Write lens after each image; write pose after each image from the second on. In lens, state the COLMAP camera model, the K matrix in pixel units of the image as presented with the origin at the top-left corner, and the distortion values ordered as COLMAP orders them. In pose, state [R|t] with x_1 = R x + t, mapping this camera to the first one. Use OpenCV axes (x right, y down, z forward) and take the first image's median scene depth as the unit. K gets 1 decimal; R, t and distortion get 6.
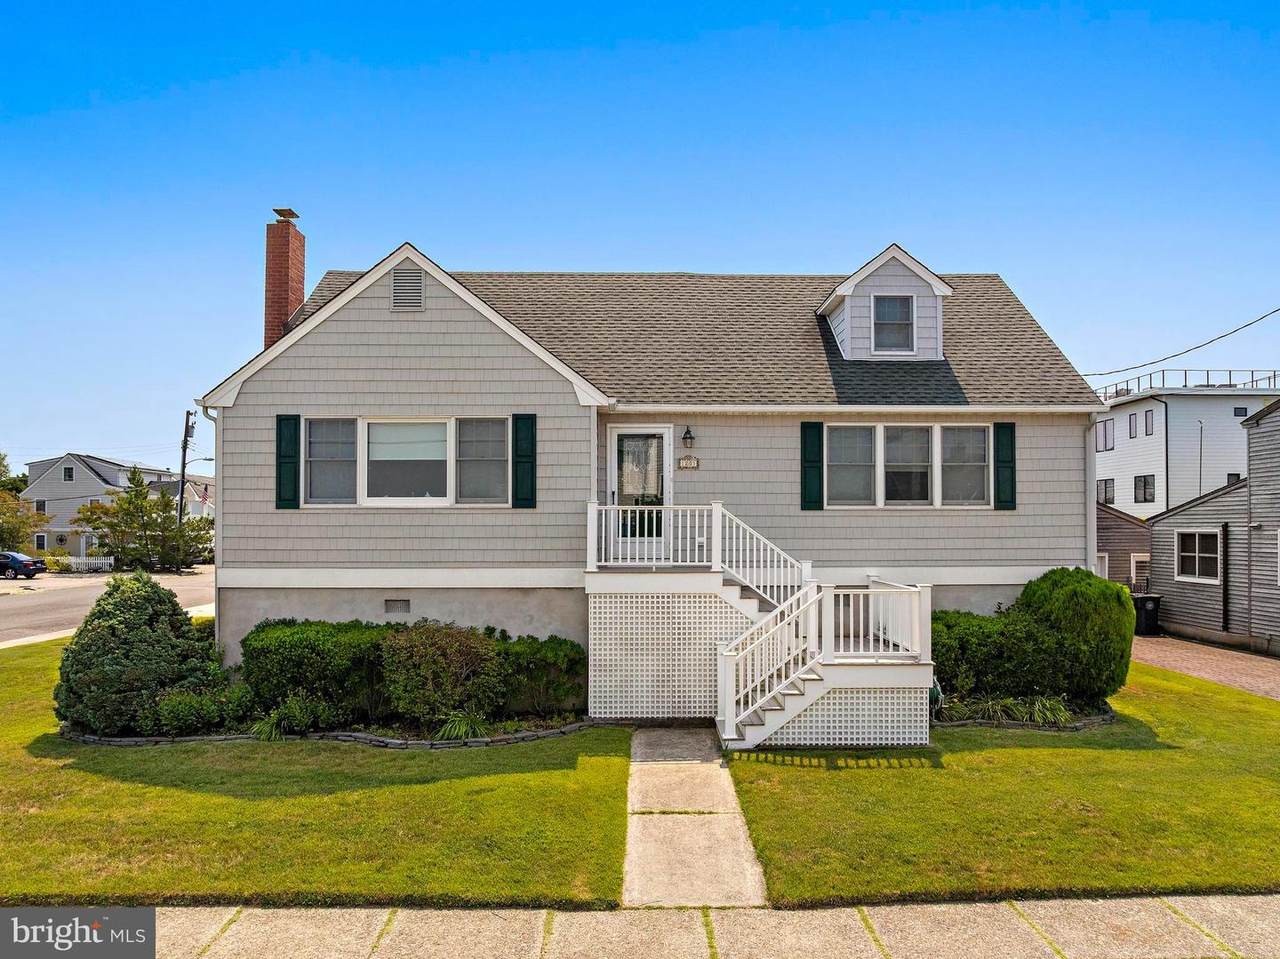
lens RADIAL K [[927.2, 0, 644.4], [0, 927.2, 520.4], [0, 0, 1]] dist [-0.004070, -0.131720]
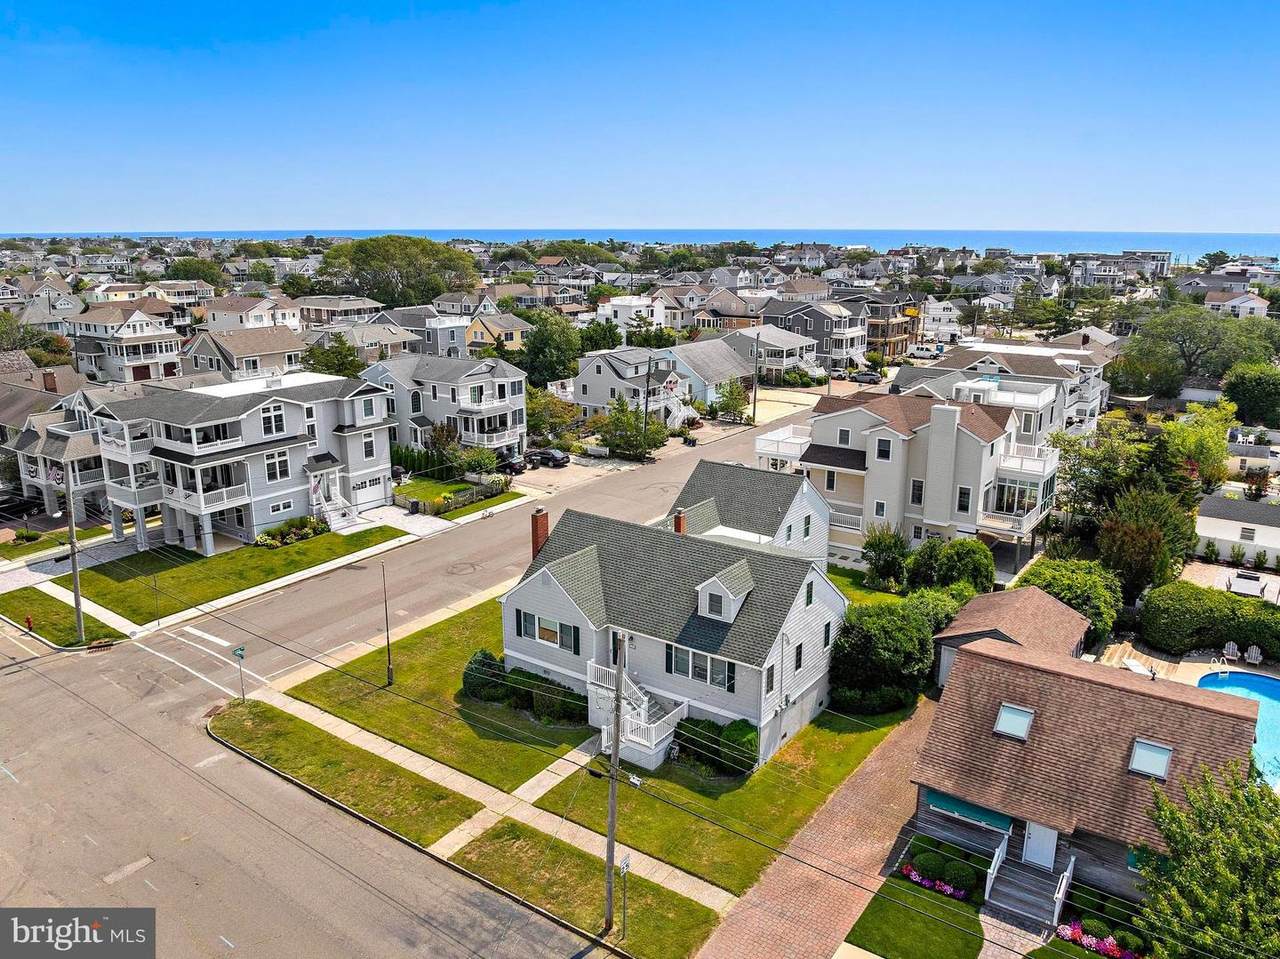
lens RADIAL K [[952.7, 0, 640.0], [0, 952.7, 479.5], [0, 0, 1]] dist [-0.032284, -0.006368]
pose [[0.807888, 0.150127, -0.569894, 1.755503], [0.001818, 0.966370, 0.257149, -1.389757], [0.589333, -0.208784, 0.780446, -1.219757]]
